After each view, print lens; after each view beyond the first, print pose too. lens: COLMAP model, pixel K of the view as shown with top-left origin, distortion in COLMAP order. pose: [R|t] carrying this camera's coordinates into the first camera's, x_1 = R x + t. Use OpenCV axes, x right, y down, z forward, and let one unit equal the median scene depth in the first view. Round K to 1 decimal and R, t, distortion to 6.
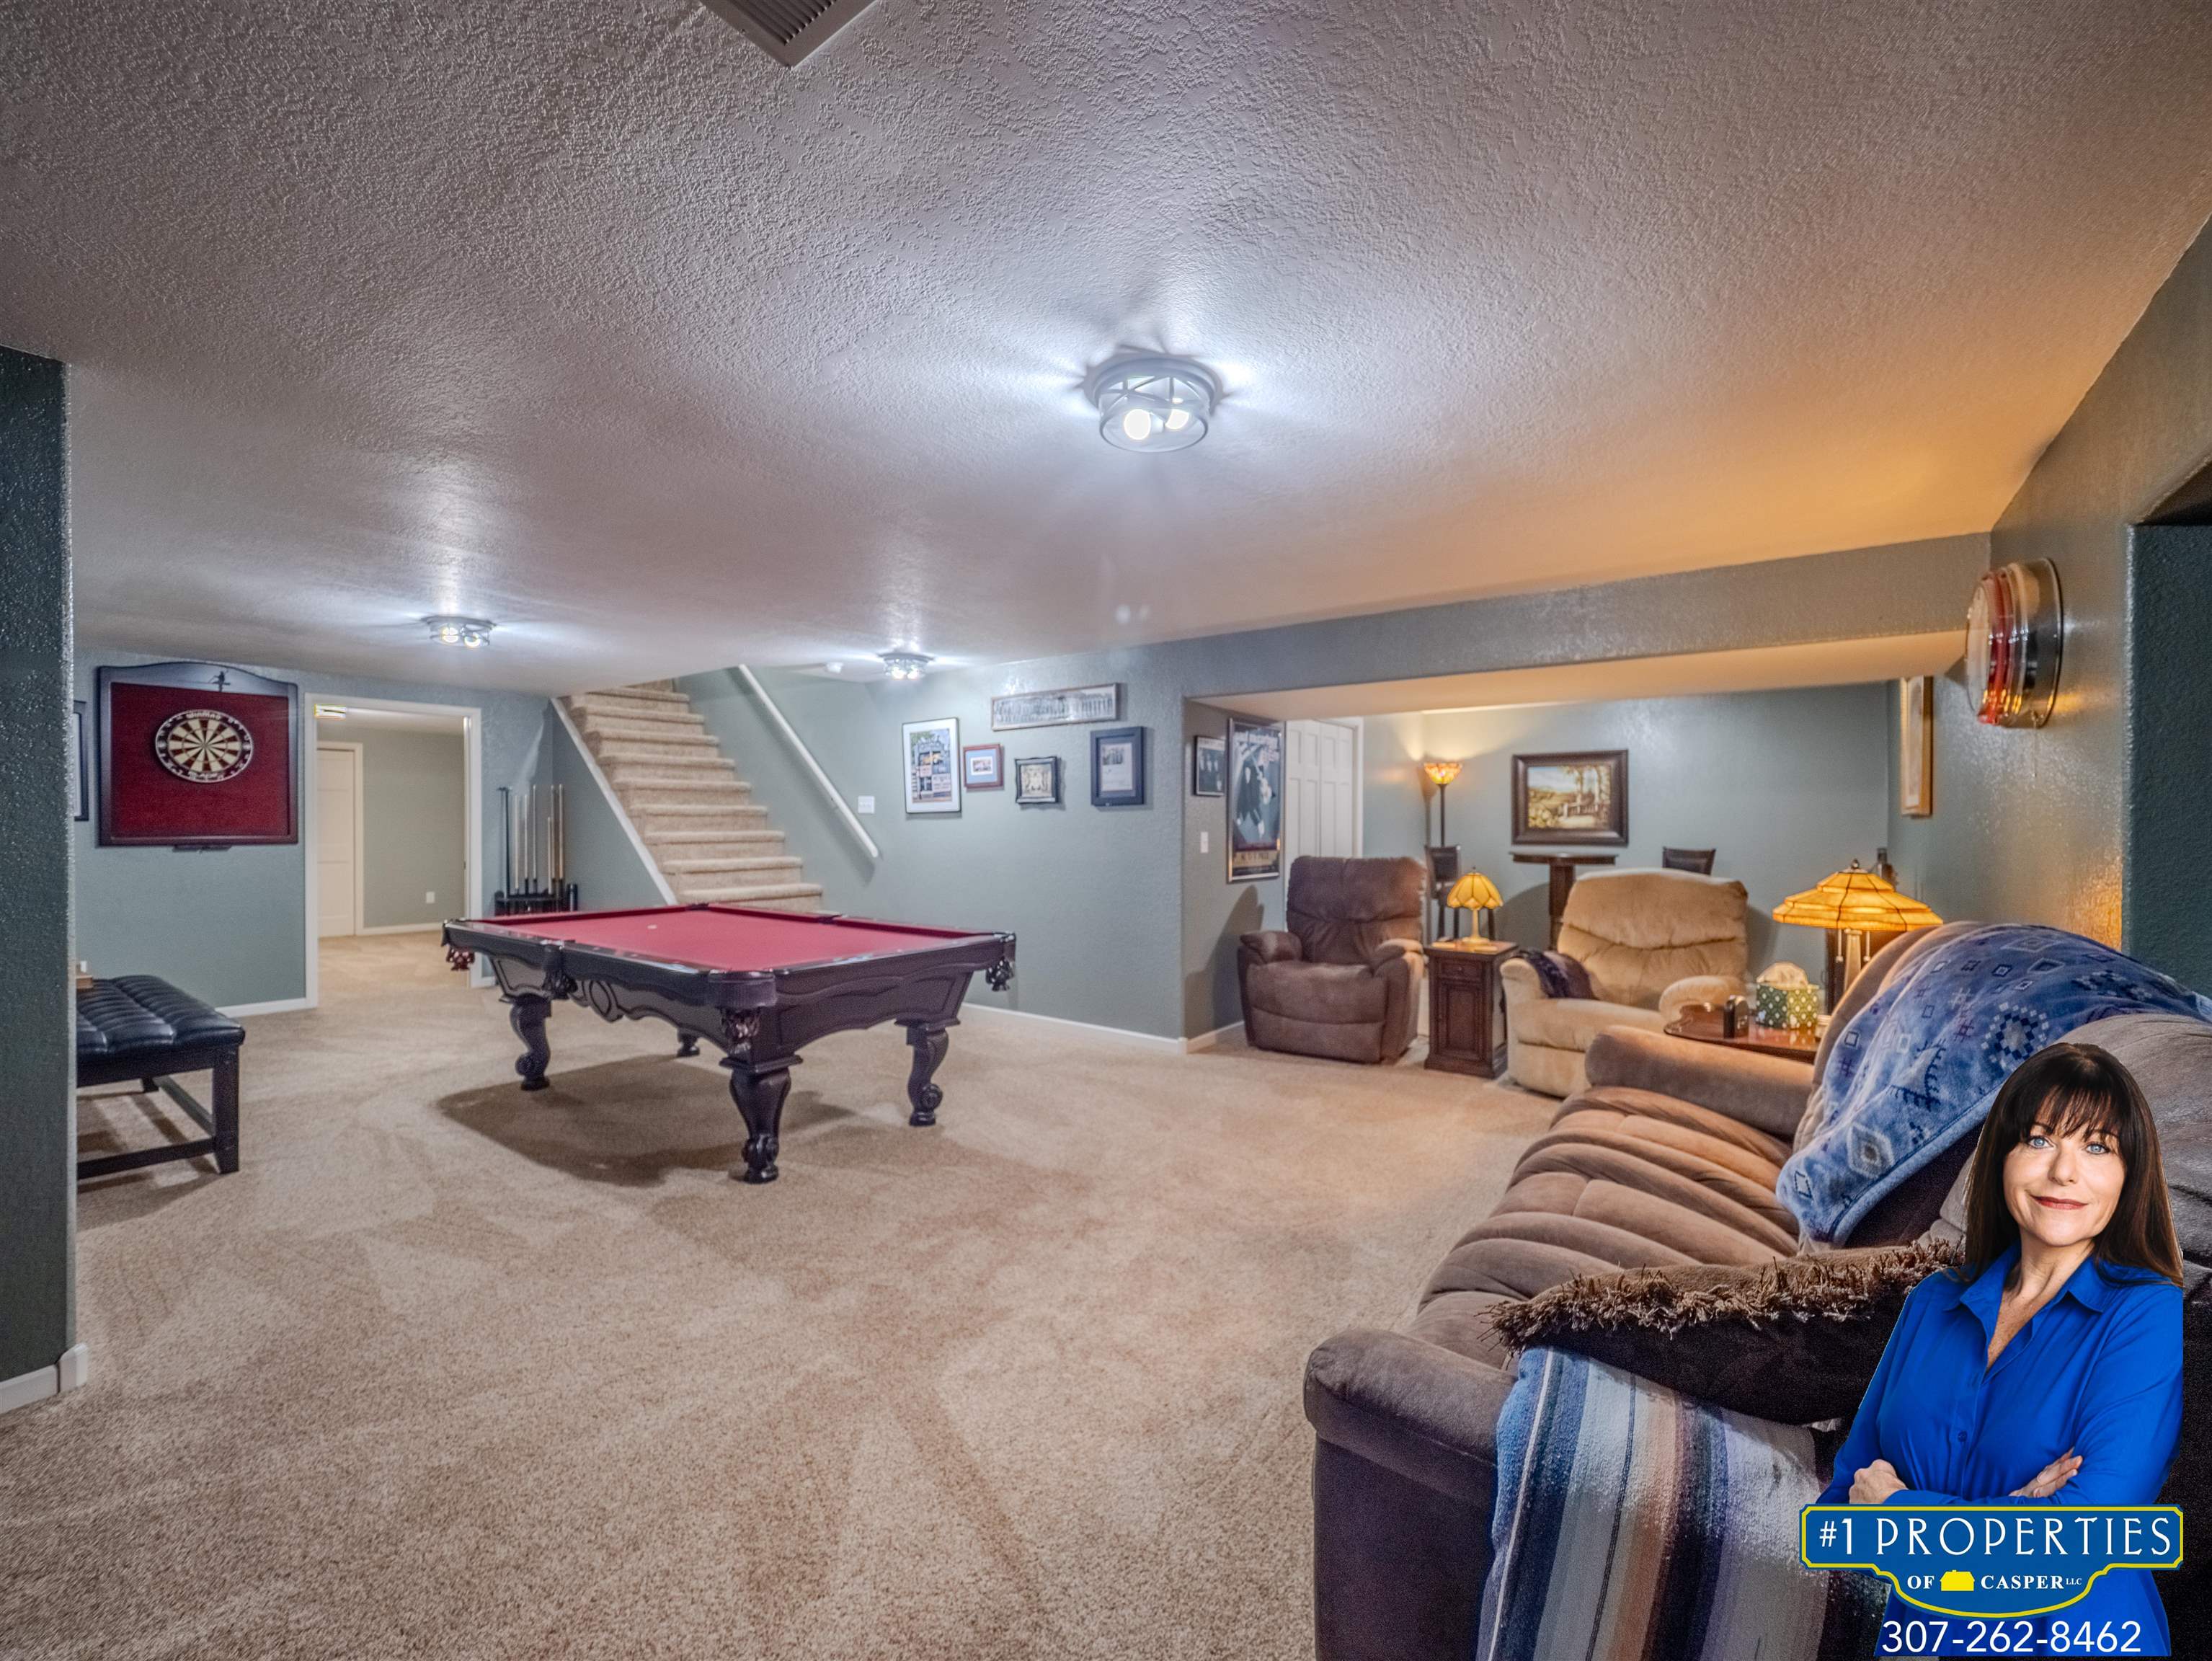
lens RADIAL K [[919.3, 0, 1105.7], [0, 919.3, 832.7], [0, 0, 1]] dist [0.001772, -0.011408]
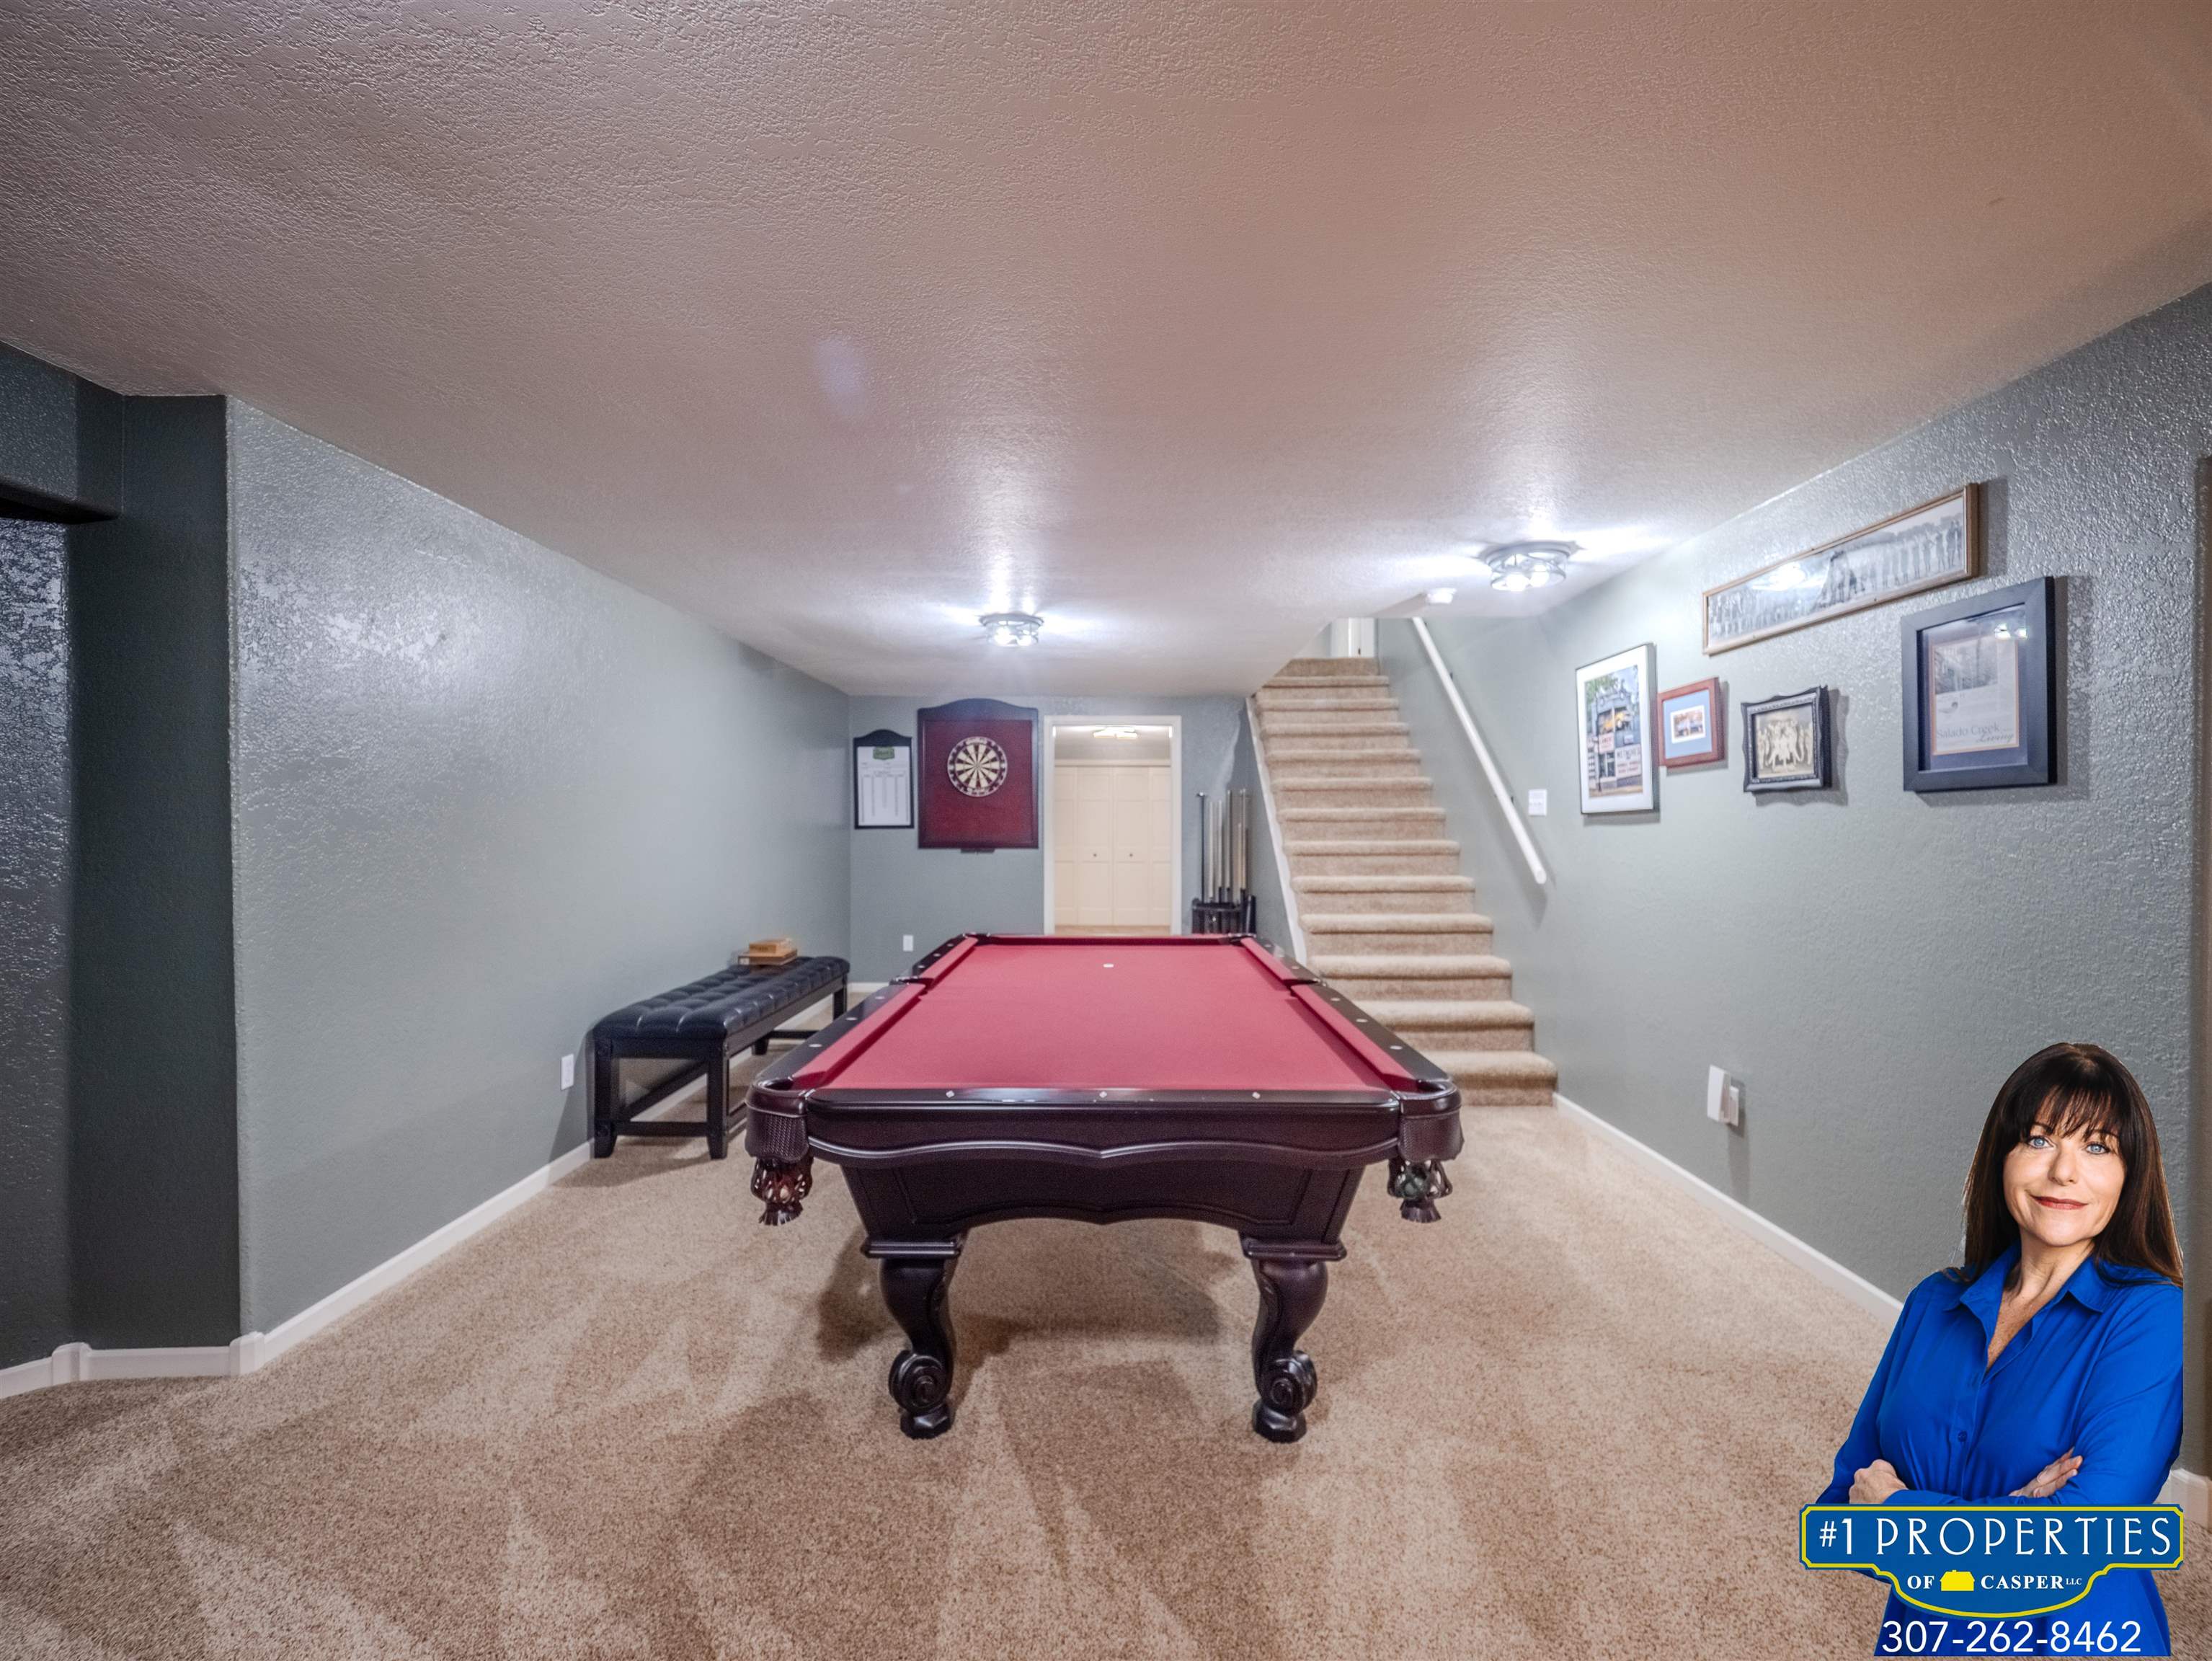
lens RADIAL K [[919.3, 0, 1105.7], [0, 919.3, 832.7], [0, 0, 1]] dist [0.001772, -0.011408]
pose [[0.583286, 0.003065, -0.812261, 0.103277], [-0.006410, 0.999979, -0.000830, -0.007152], [0.812241, 0.005691, 0.583294, 0.416667]]
